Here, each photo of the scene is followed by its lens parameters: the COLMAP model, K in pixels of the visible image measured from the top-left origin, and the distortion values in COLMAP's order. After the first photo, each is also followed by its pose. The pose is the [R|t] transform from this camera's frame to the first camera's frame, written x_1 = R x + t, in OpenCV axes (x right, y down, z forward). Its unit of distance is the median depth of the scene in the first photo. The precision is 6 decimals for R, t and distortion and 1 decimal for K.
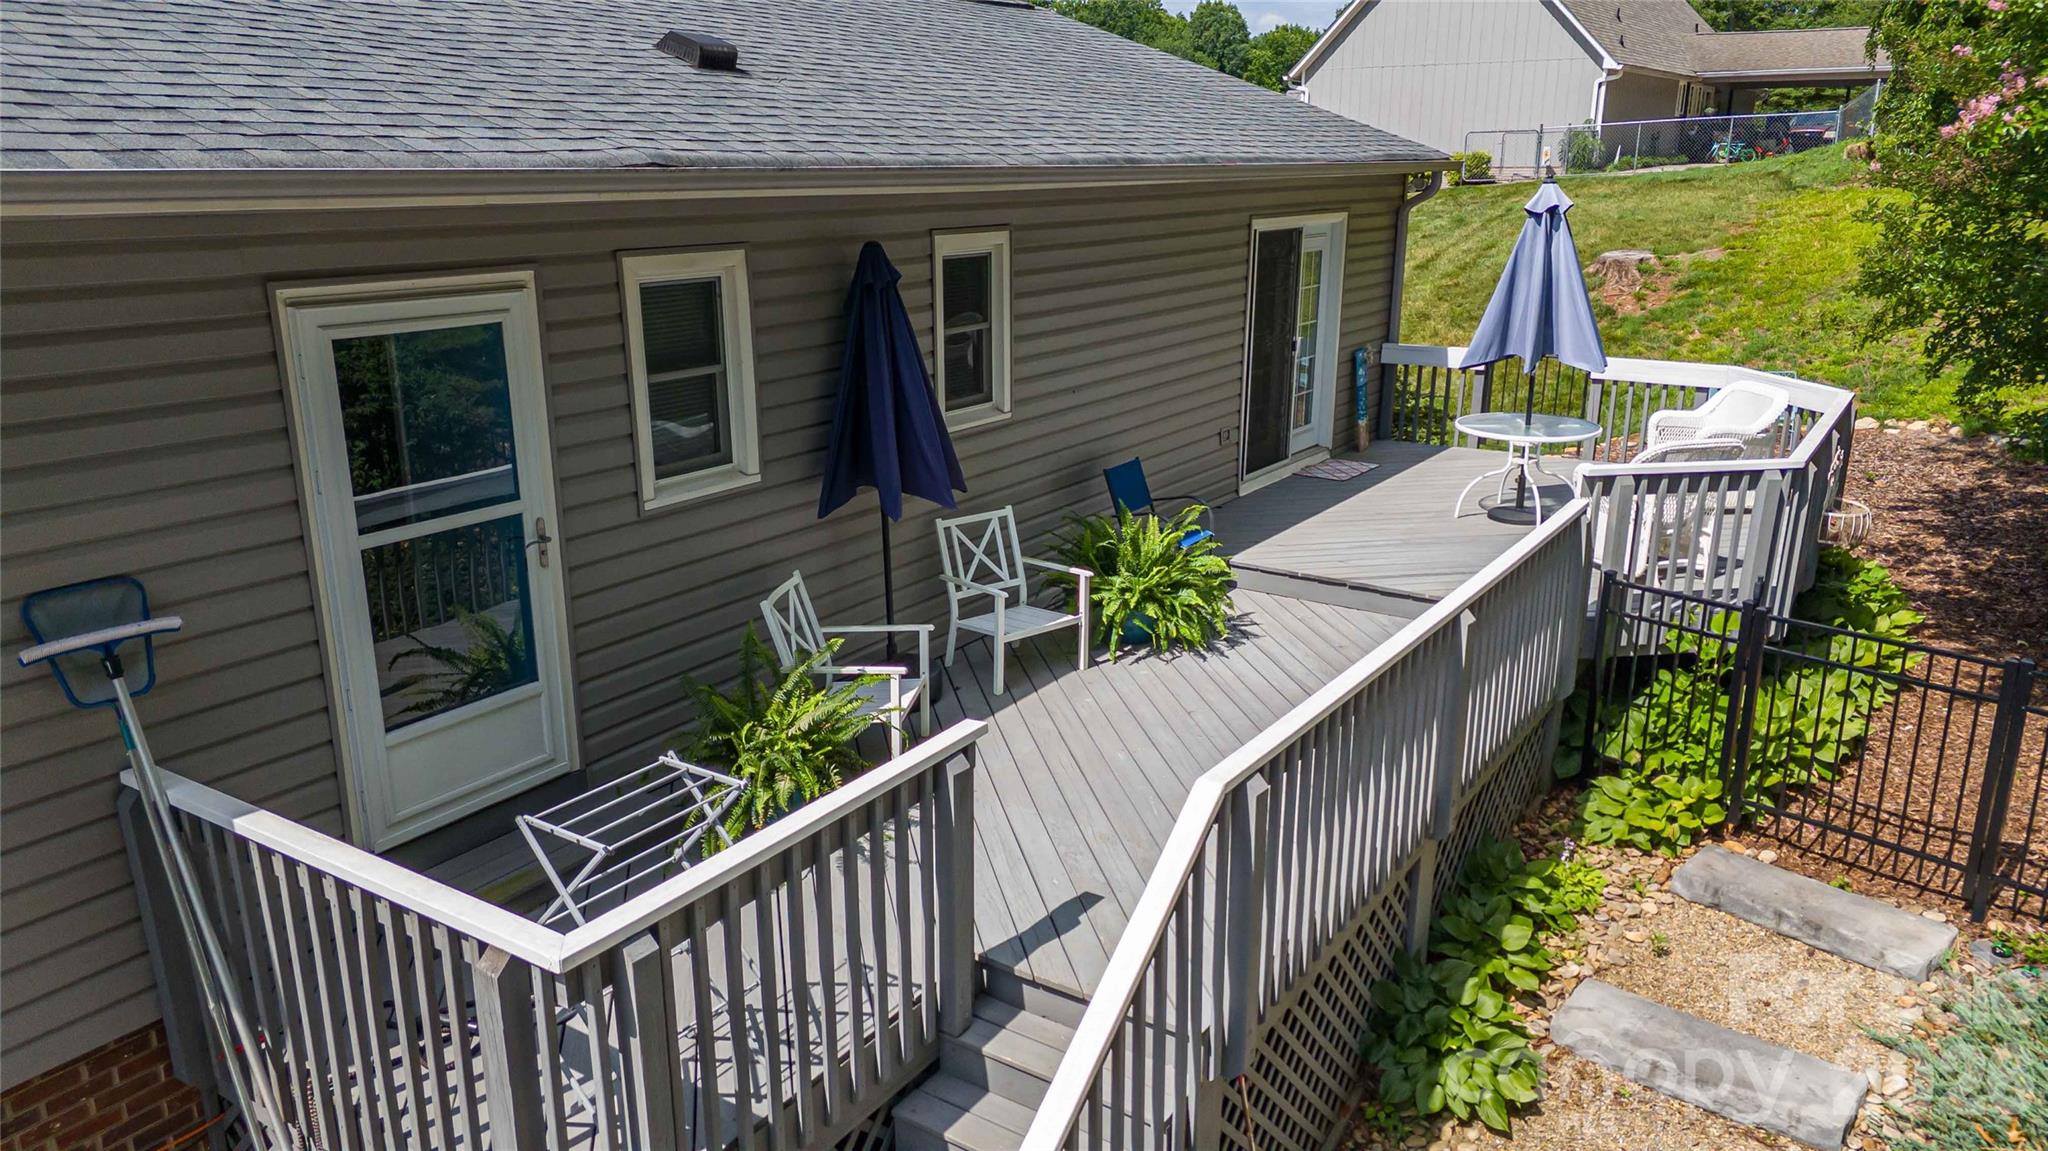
lens RADIAL K [[1427.7, 0, 1013.0], [0, 1427.7, 574.3], [0, 0, 1]] dist [0.091292, -0.096385]
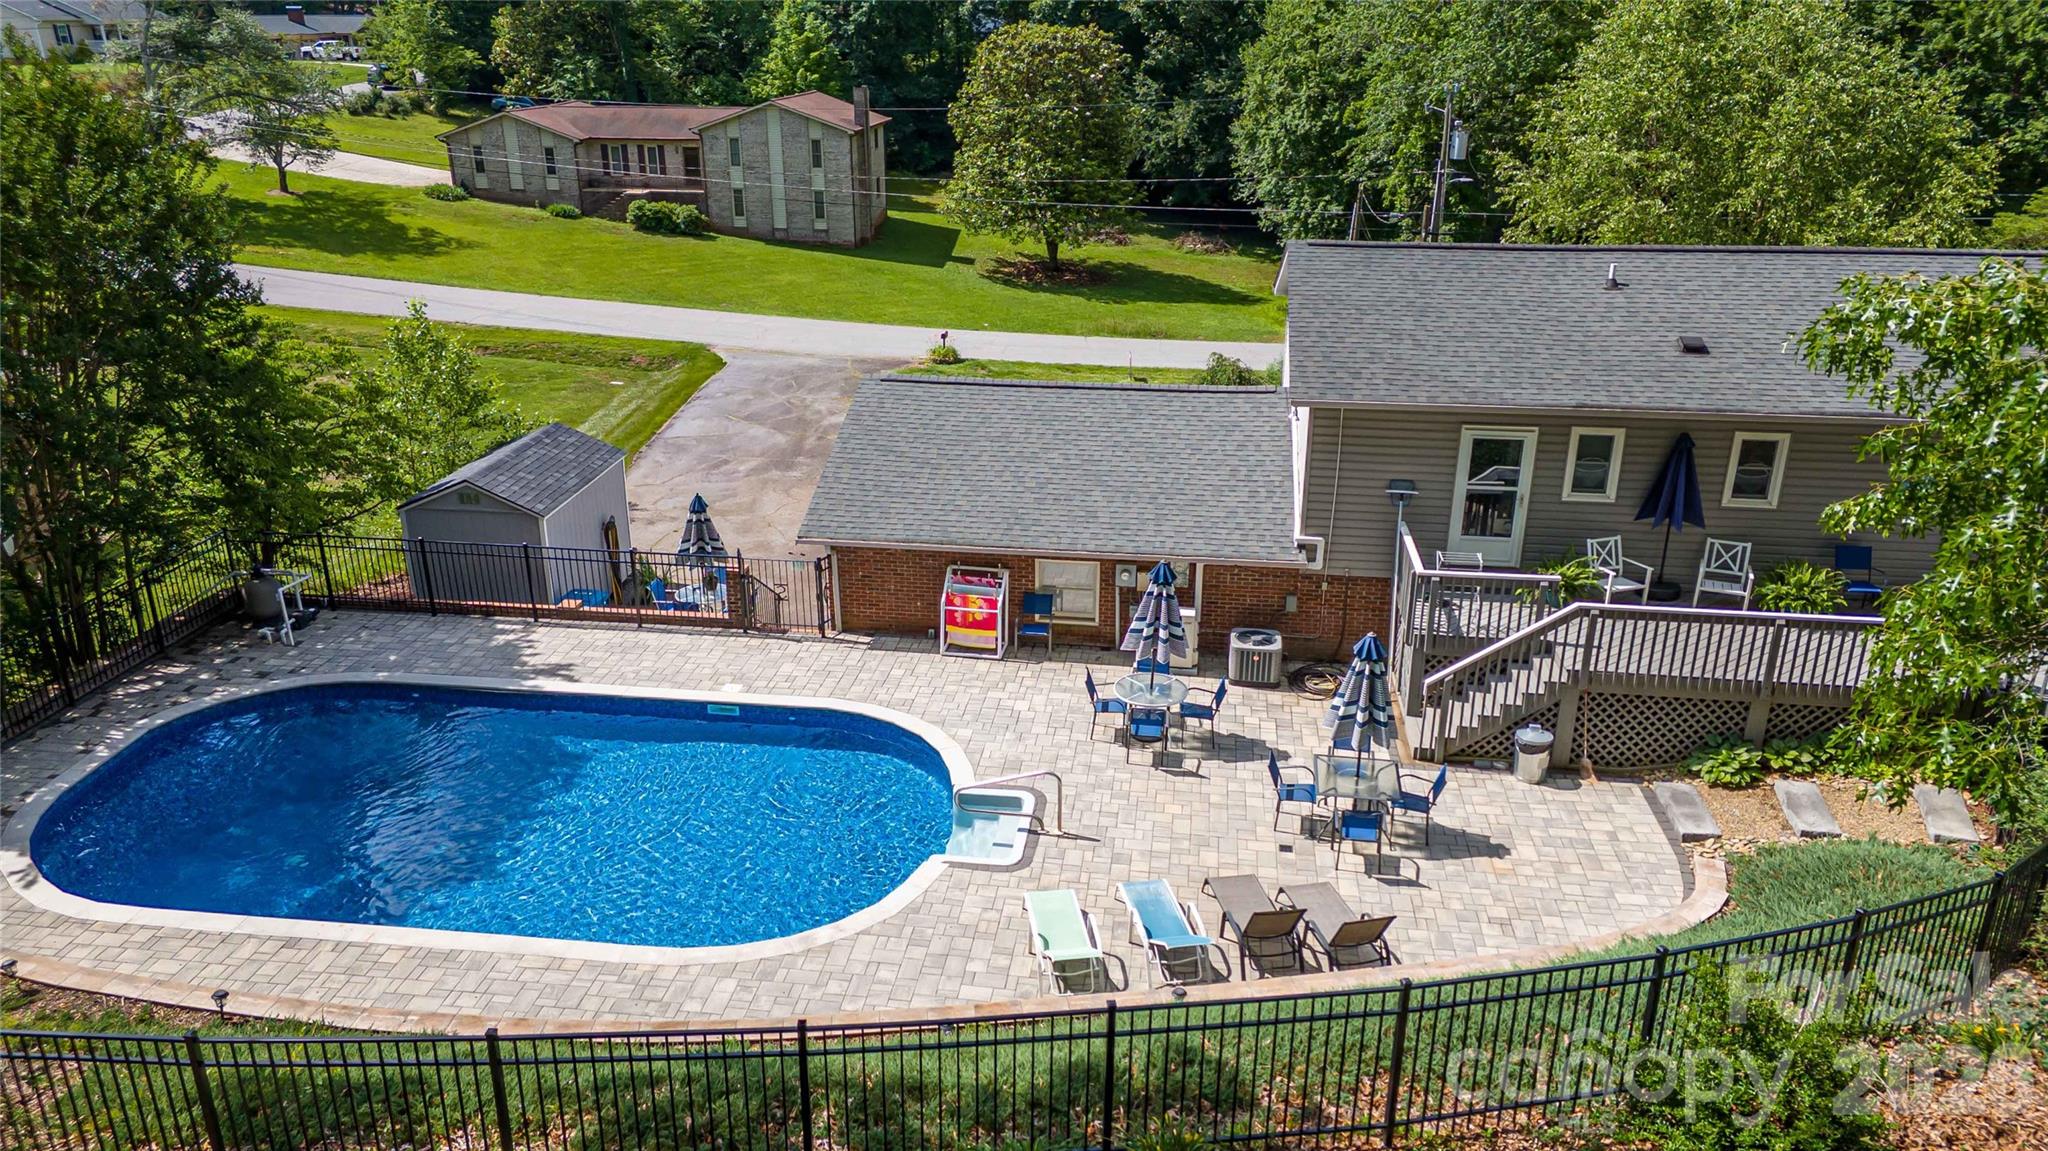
lens RADIAL K [[1427.7, 0, 1013.0], [0, 1427.7, 574.3], [0, 0, 1]] dist [0.091292, -0.096385]
pose [[0.437680, 0.328858, -0.836832, 1.713140], [-0.250207, 0.938498, 0.237948, -0.304741], [0.863616, 0.105236, 0.493044, -1.435979]]
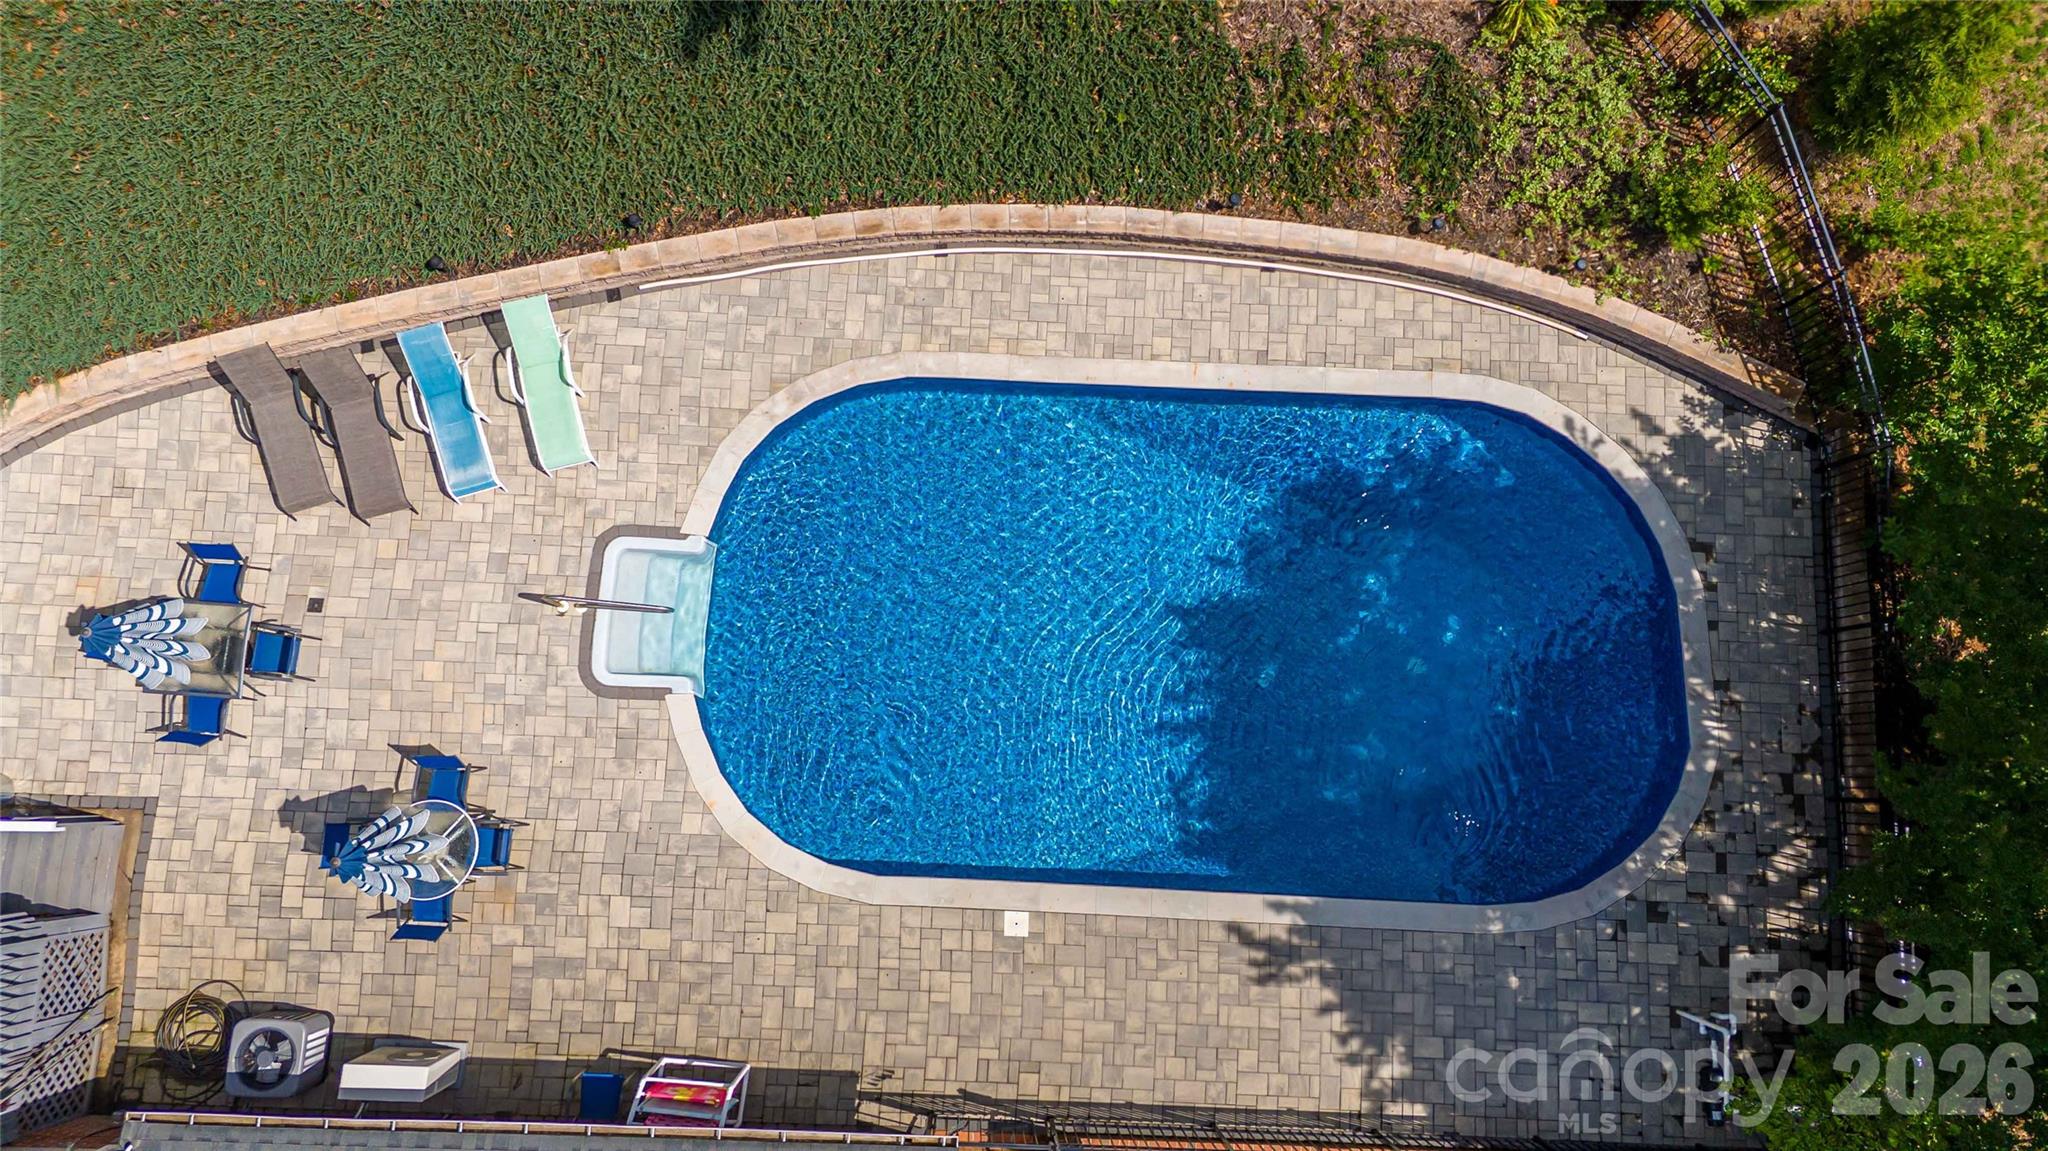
lens RADIAL K [[1427.7, 0, 1013.0], [0, 1427.7, 574.3], [0, 0, 1]] dist [0.091292, -0.096385]
pose [[-0.518944, -0.849571, 0.094480, -0.620394], [0.229509, -0.032009, 0.972780, -1.327378], [-0.823422, 0.526502, 0.211595, -1.204947]]
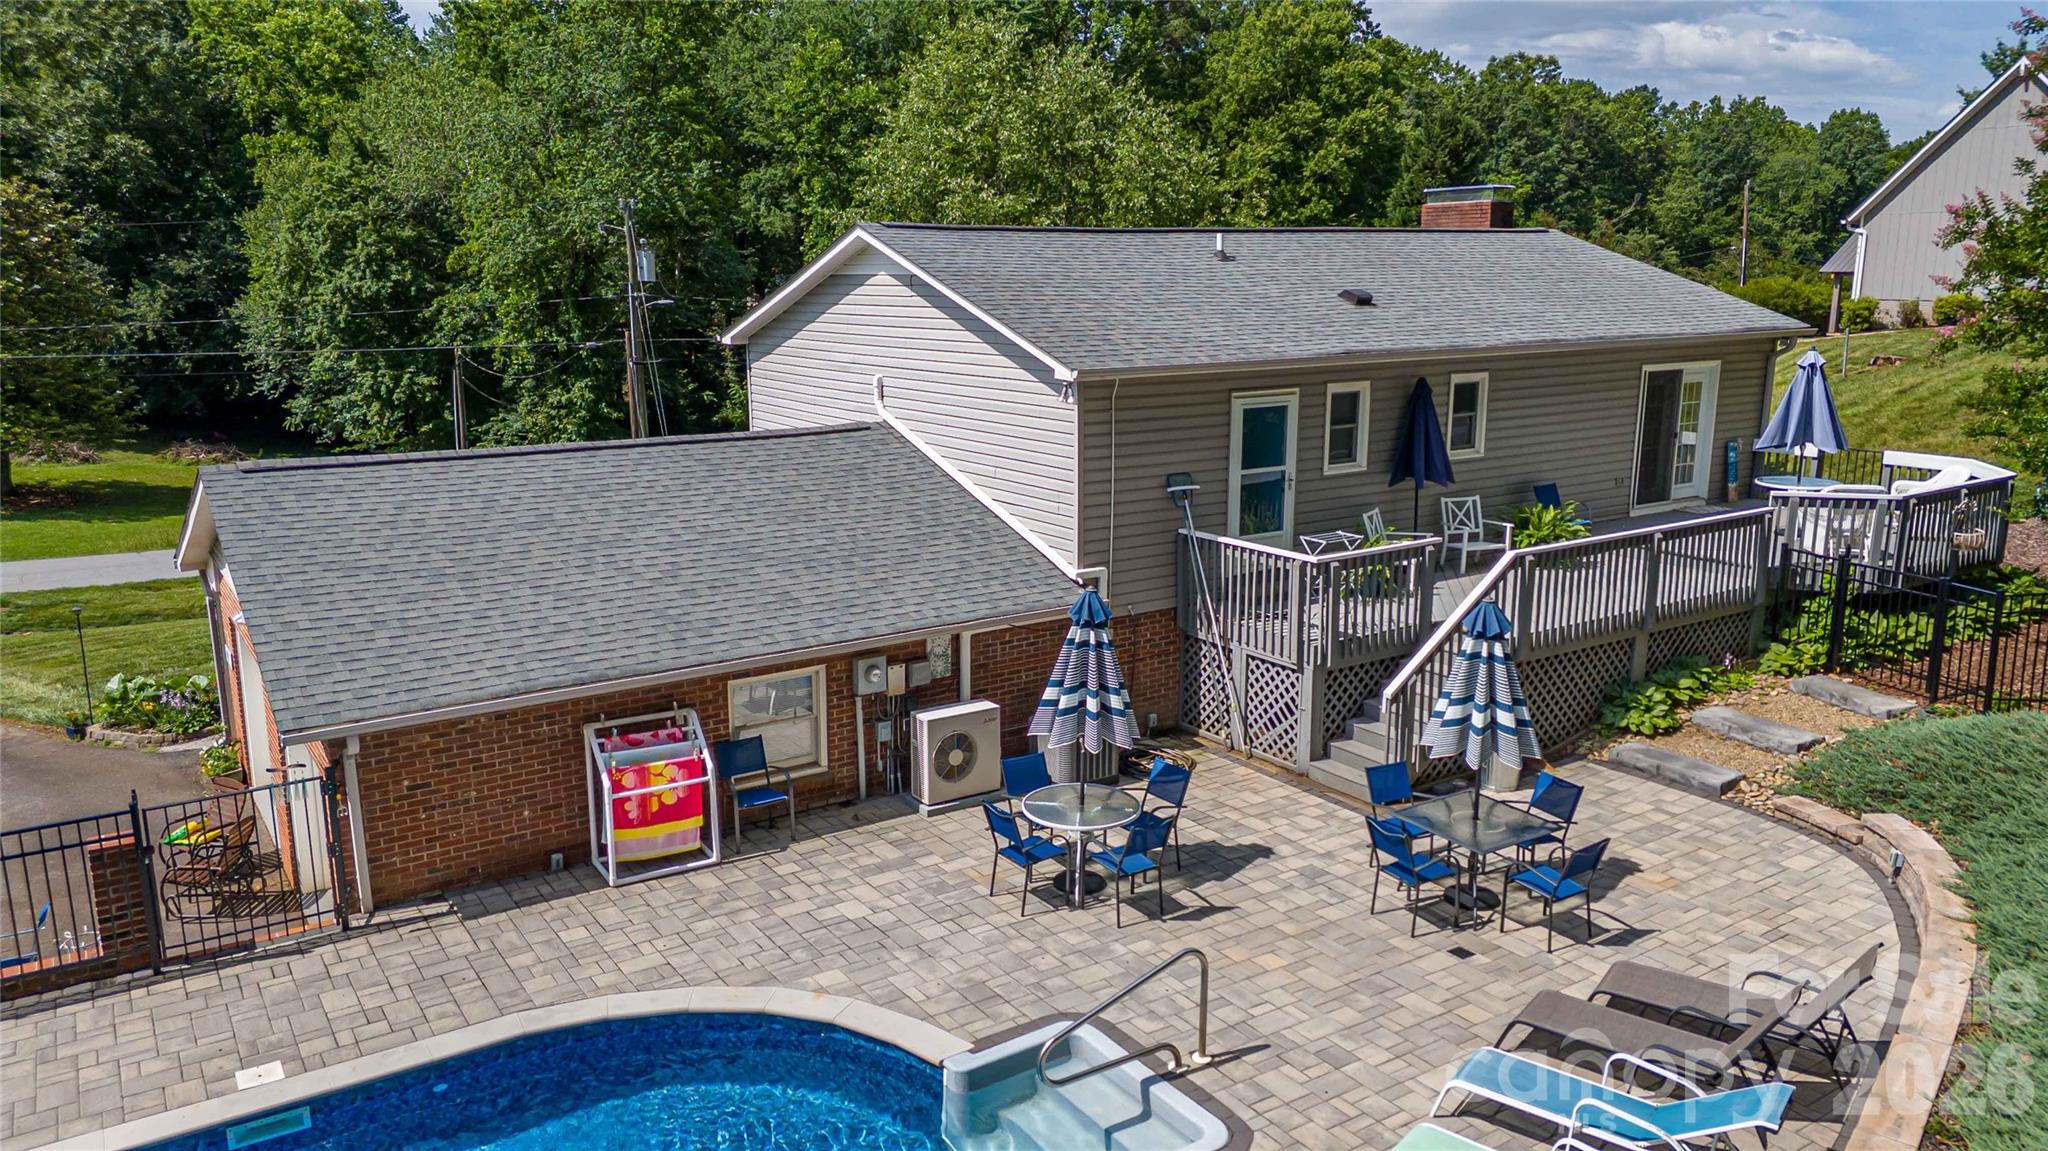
lens RADIAL K [[1427.7, 0, 1013.0], [0, 1427.7, 574.3], [0, 0, 1]] dist [0.091292, -0.096385]
pose [[0.924626, 0.078699, -0.372658, 0.193364], [-0.104302, 0.993337, -0.049014, 0.288470], [0.366318, 0.084188, 0.926673, -1.469582]]
